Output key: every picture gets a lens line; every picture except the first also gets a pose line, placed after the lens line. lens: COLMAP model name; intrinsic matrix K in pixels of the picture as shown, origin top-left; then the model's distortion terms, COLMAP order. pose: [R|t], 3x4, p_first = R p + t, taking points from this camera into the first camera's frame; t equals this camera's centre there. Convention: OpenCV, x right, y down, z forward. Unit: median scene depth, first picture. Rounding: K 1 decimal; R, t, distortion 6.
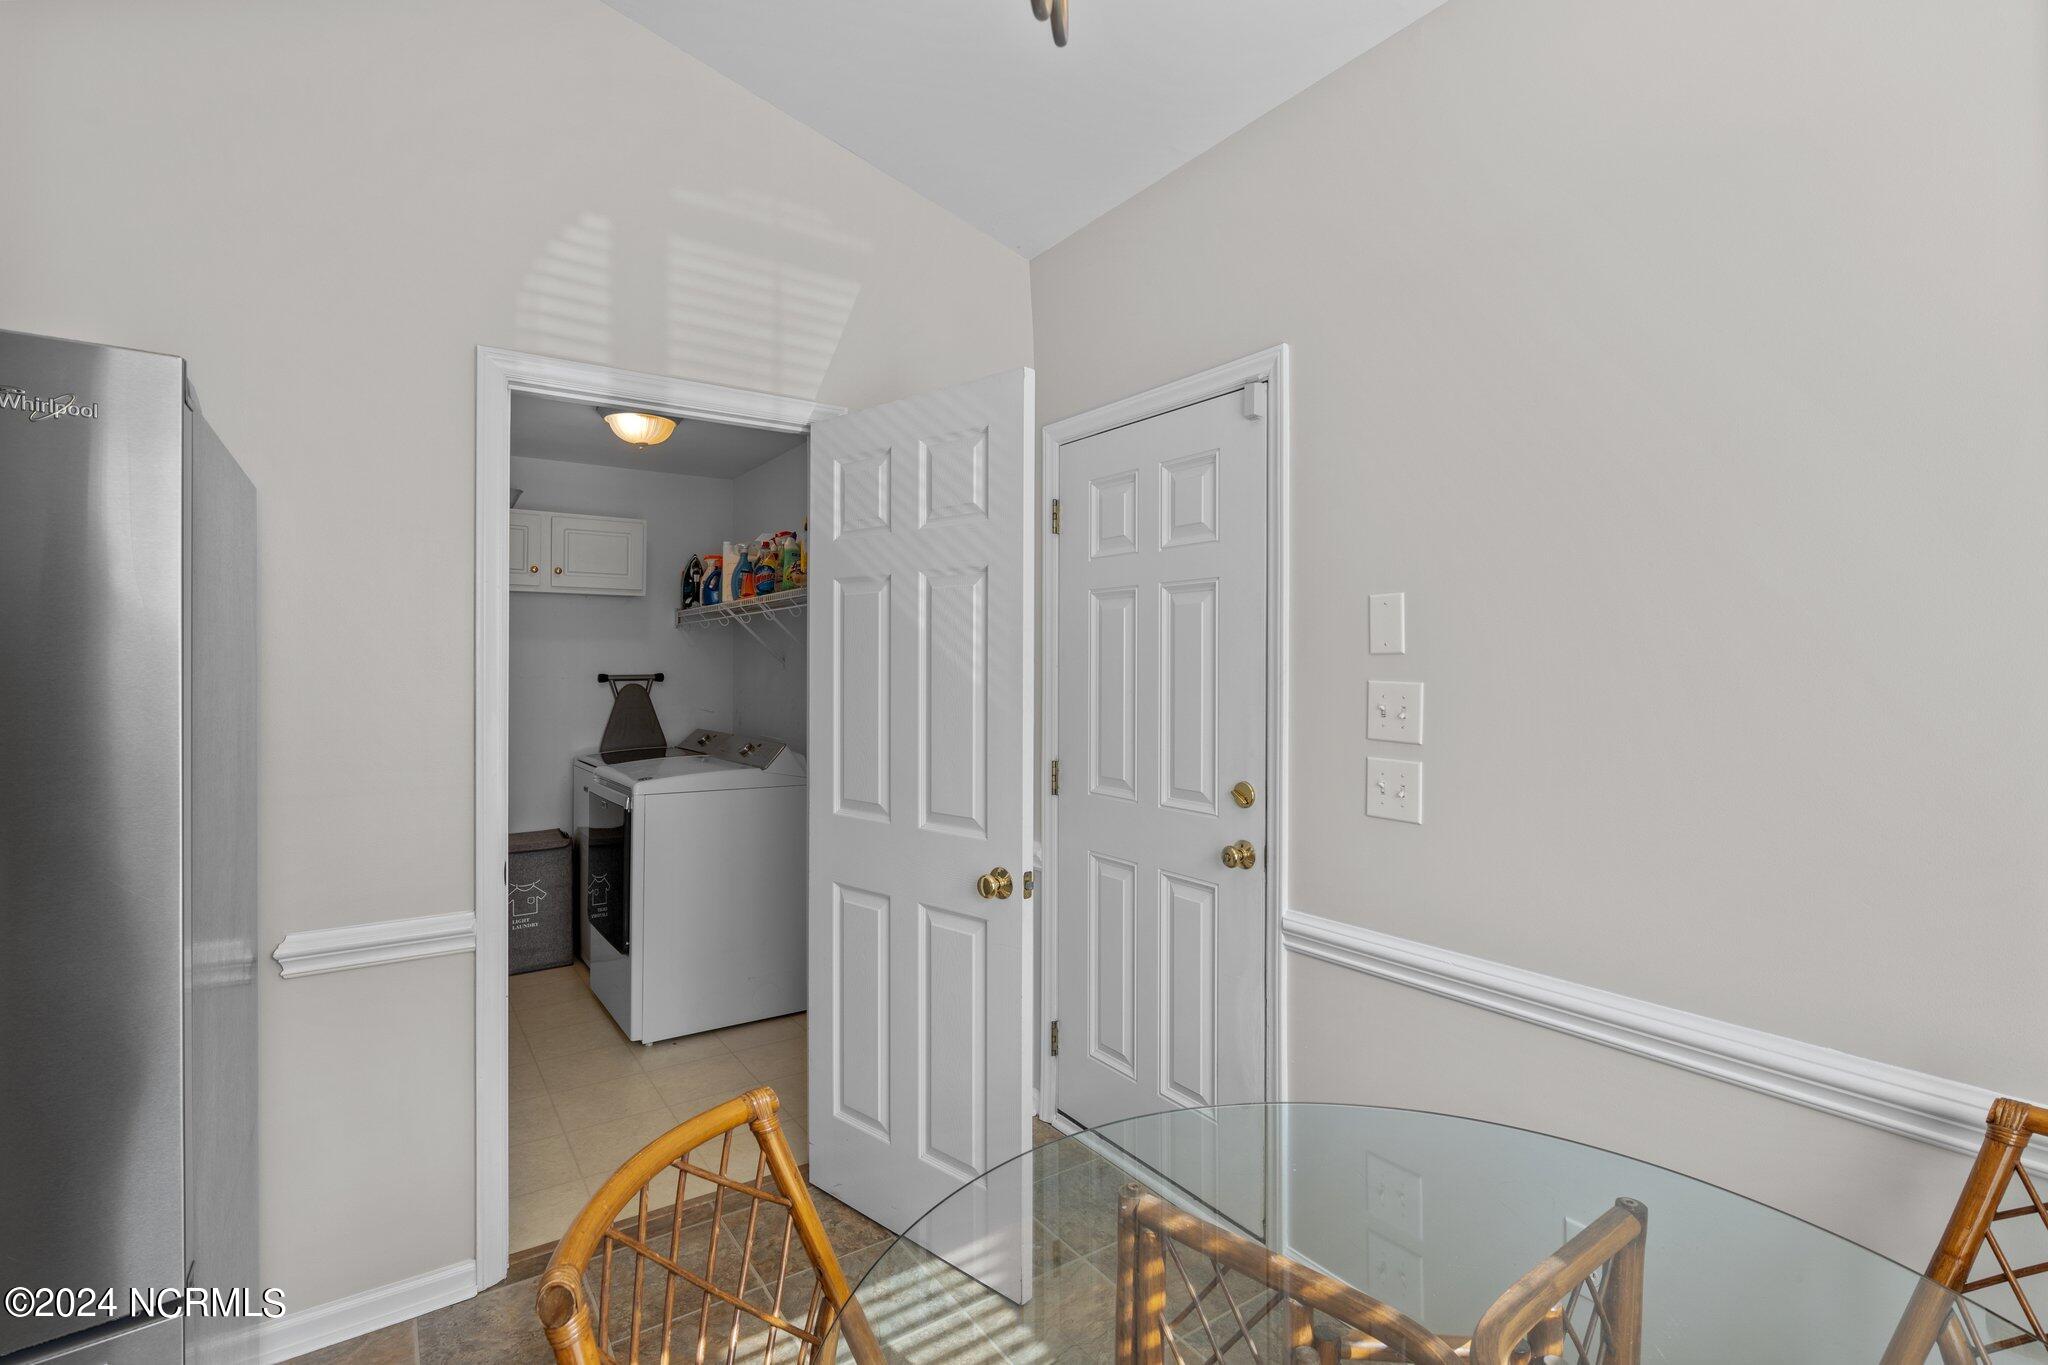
lens RADIAL K [[941.5, 0, 1019.7], [0, 941.5, 675.8], [0, 0, 1]] dist [-0.012242, -0.000231]
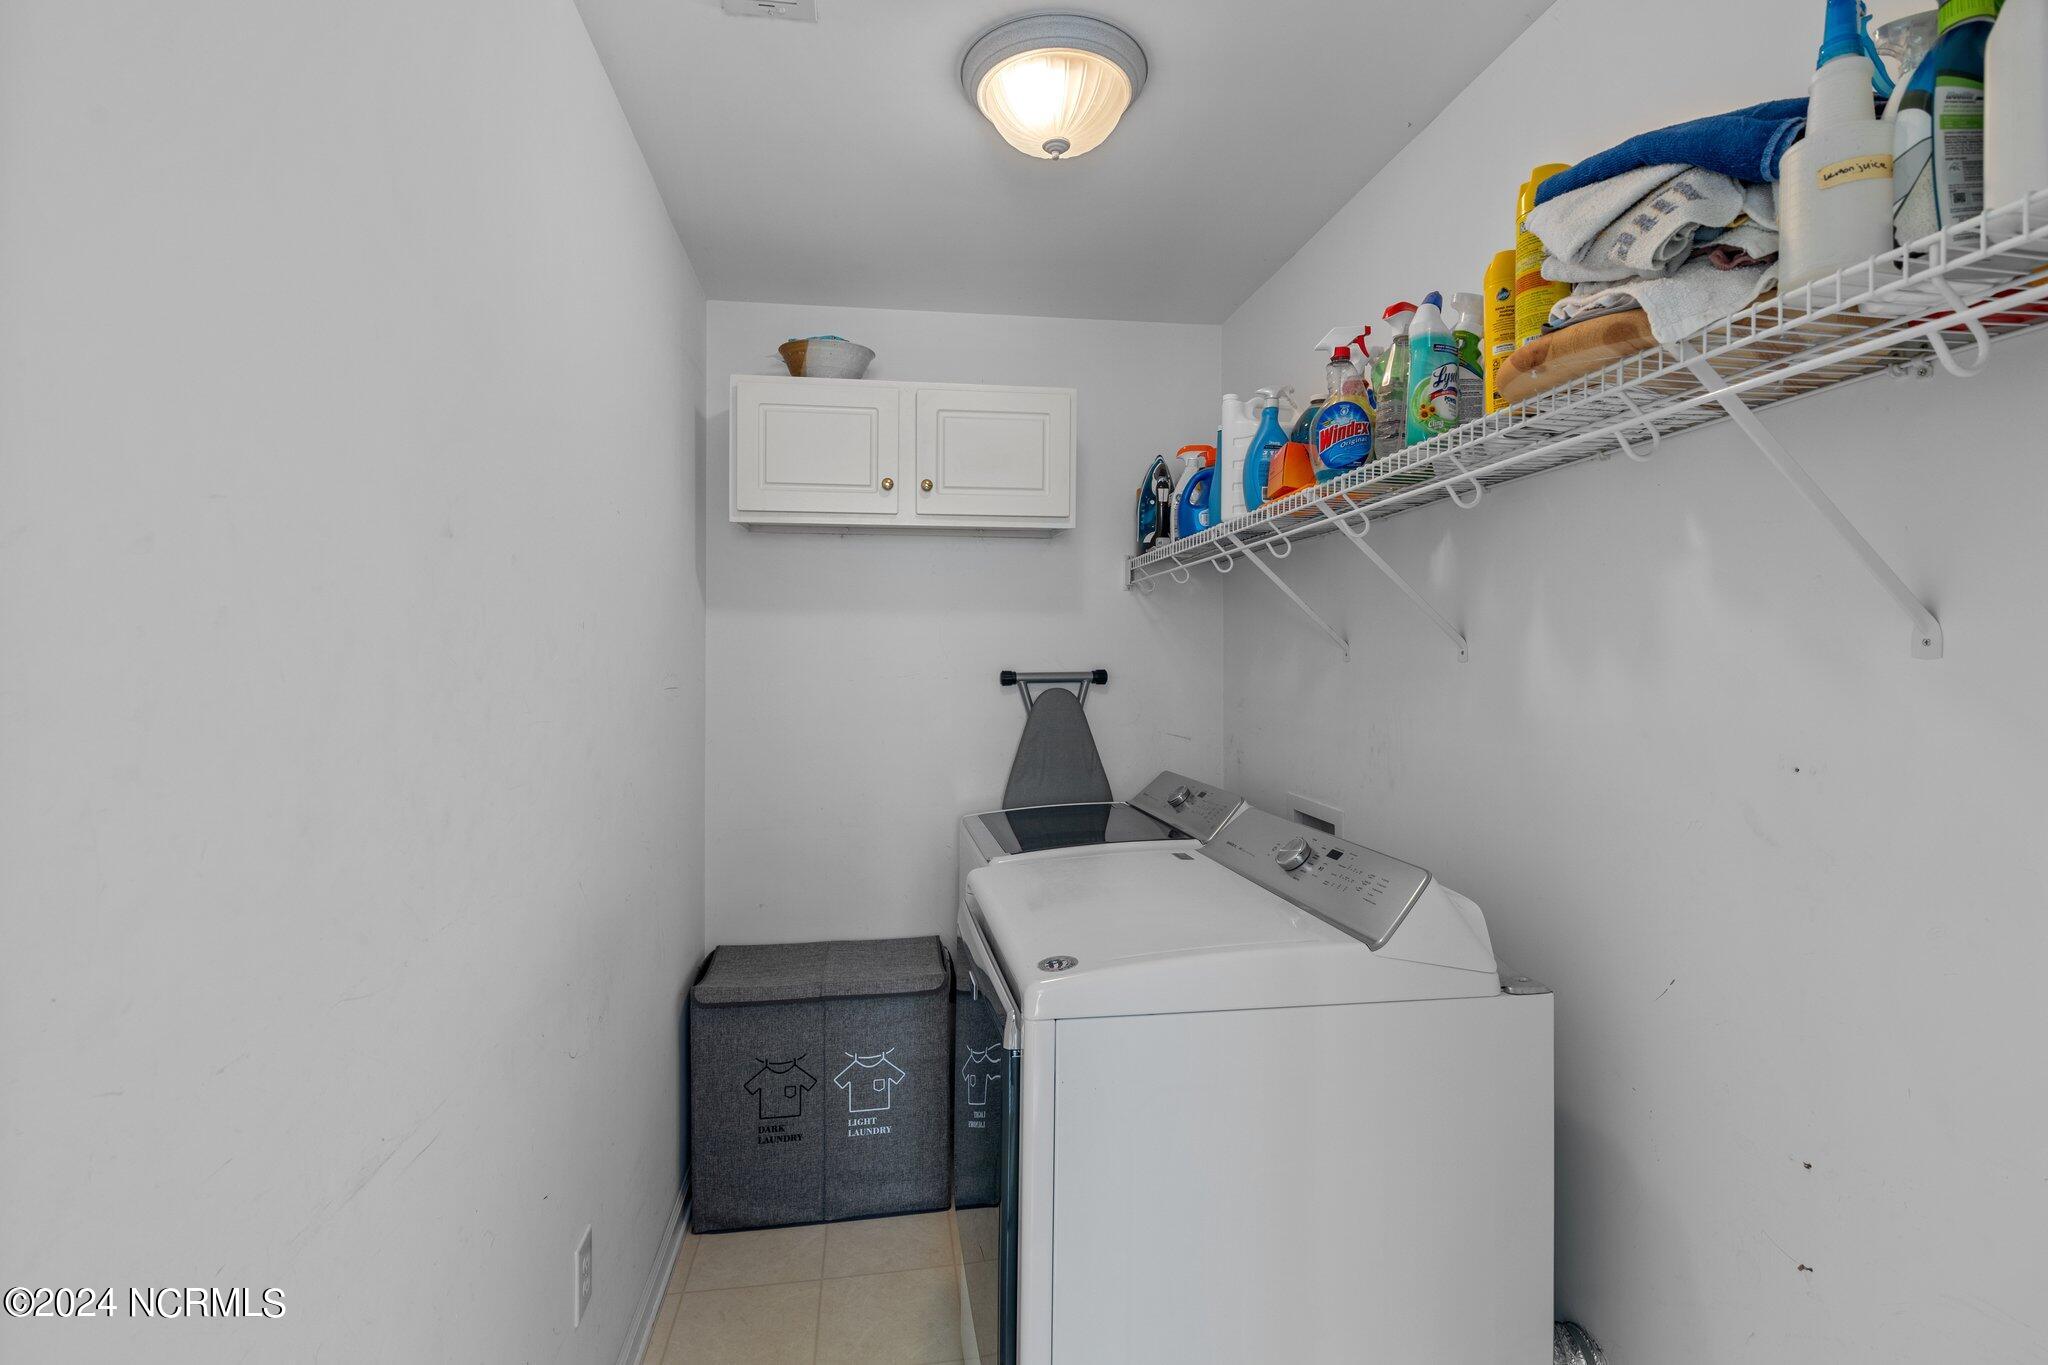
lens RADIAL K [[941.5, 0, 1019.7], [0, 941.5, 675.8], [0, 0, 1]] dist [-0.012242, -0.000231]
pose [[0.897994, -0.000448, -0.440008, -0.187247], [0.003013, 0.999982, 0.005131, -0.002173], [0.439998, -0.005933, 0.897979, 0.495946]]
